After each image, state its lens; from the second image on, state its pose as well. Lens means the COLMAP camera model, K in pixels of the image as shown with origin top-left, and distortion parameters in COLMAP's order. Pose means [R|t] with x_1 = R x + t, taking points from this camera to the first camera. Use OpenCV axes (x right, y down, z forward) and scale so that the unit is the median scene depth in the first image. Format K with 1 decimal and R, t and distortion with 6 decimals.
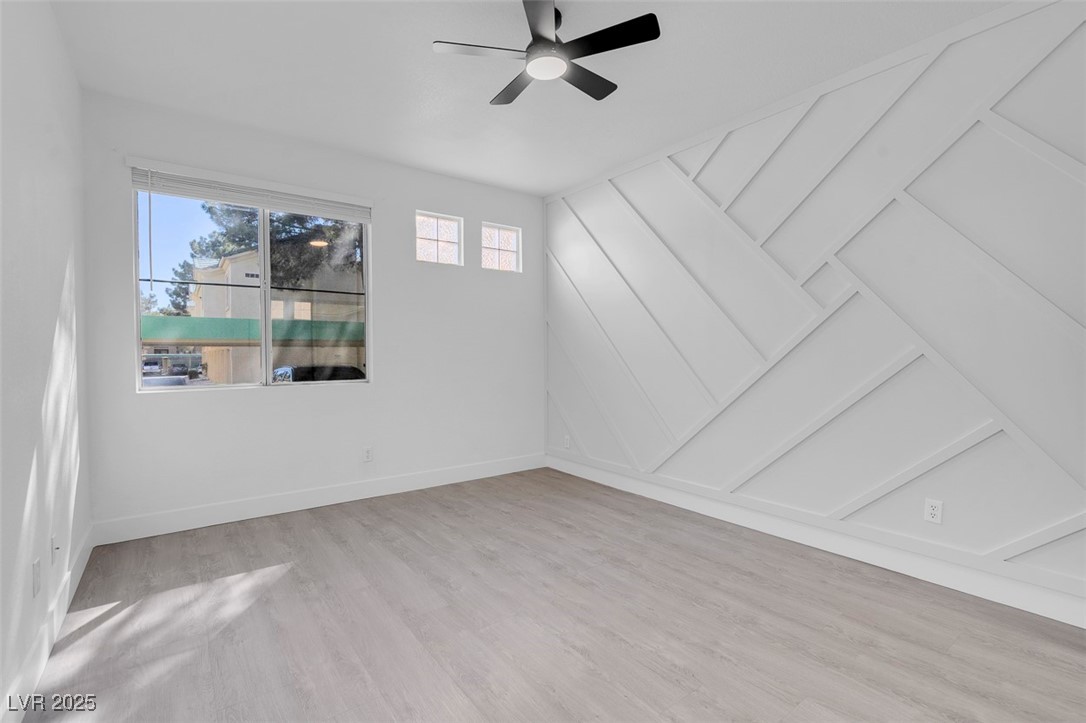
lens RADIAL K [[489.8, 0, 540.5], [0, 489.8, 360.6], [0, 0, 1]] dist [-0.005264, 0.000313]
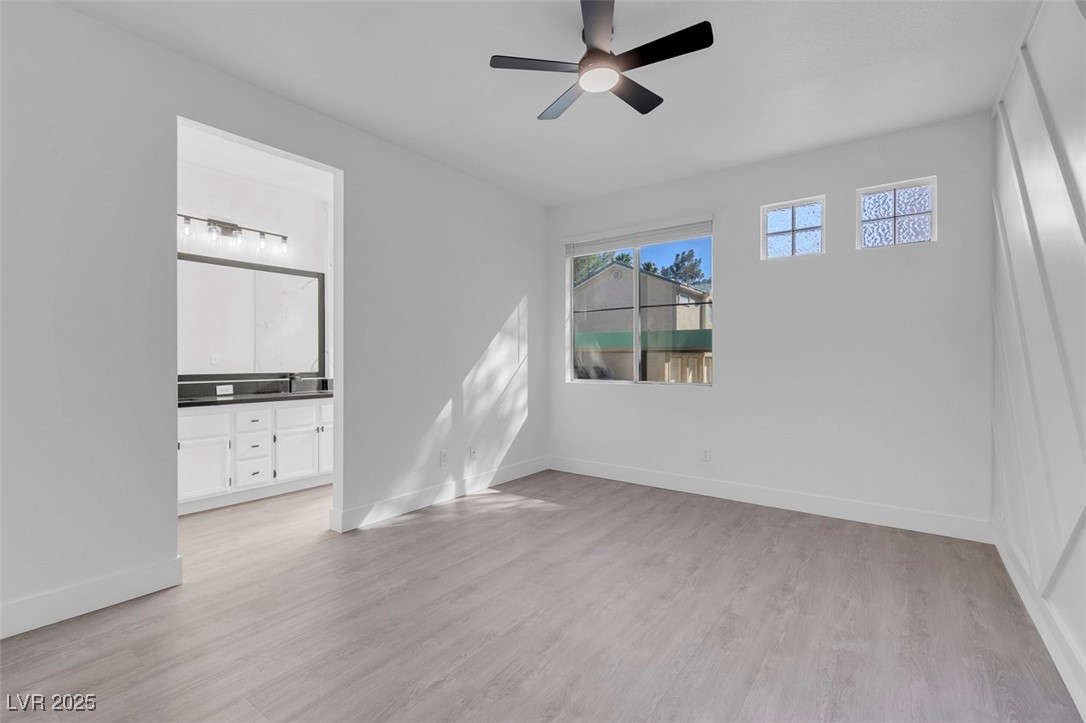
lens RADIAL K [[489.8, 0, 535.6], [0, 489.8, 363.0], [0, 0, 1]] dist [-0.005264, 0.000313]
pose [[0.280144, 0.013821, -0.959859, 0.785978], [-0.019054, 0.999779, 0.008834, -0.011150], [0.959769, 0.015814, 0.280345, 0.487892]]
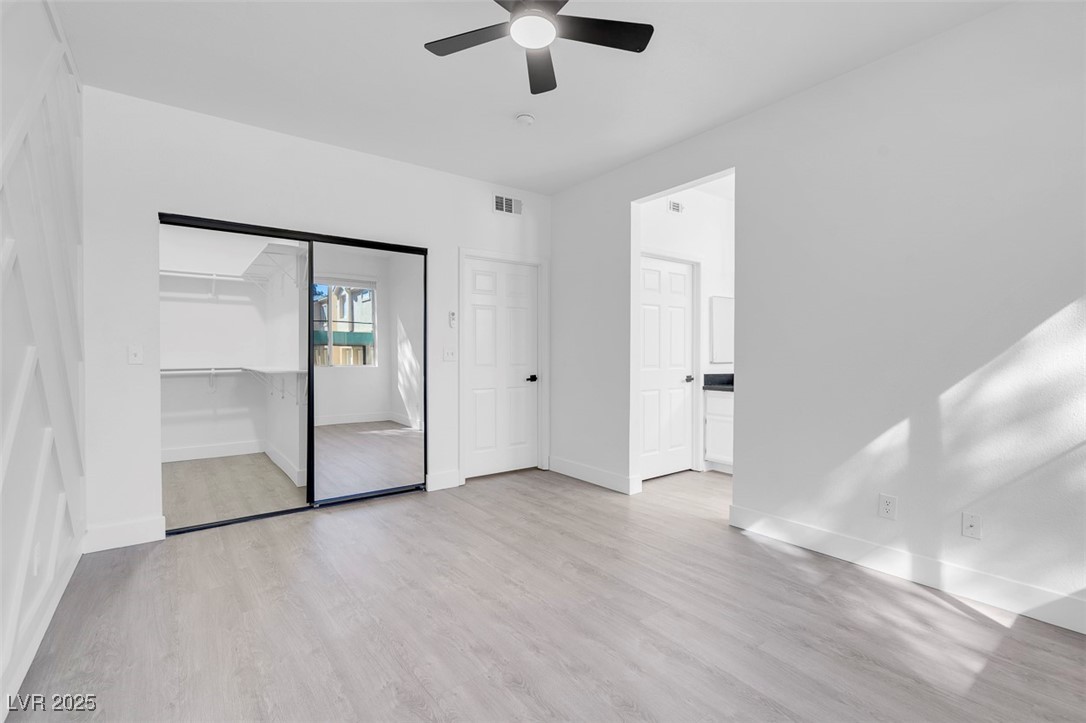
lens RADIAL K [[489.8, 0, 538.2], [0, 489.8, 356.6], [0, 0, 1]] dist [-0.005264, 0.000313]
pose [[-0.999988, 0.003256, 0.003728, 0.001751], [0.003341, 0.999727, 0.023136, -0.026075], [-0.003651, 0.023148, -0.999725, 1.560857]]
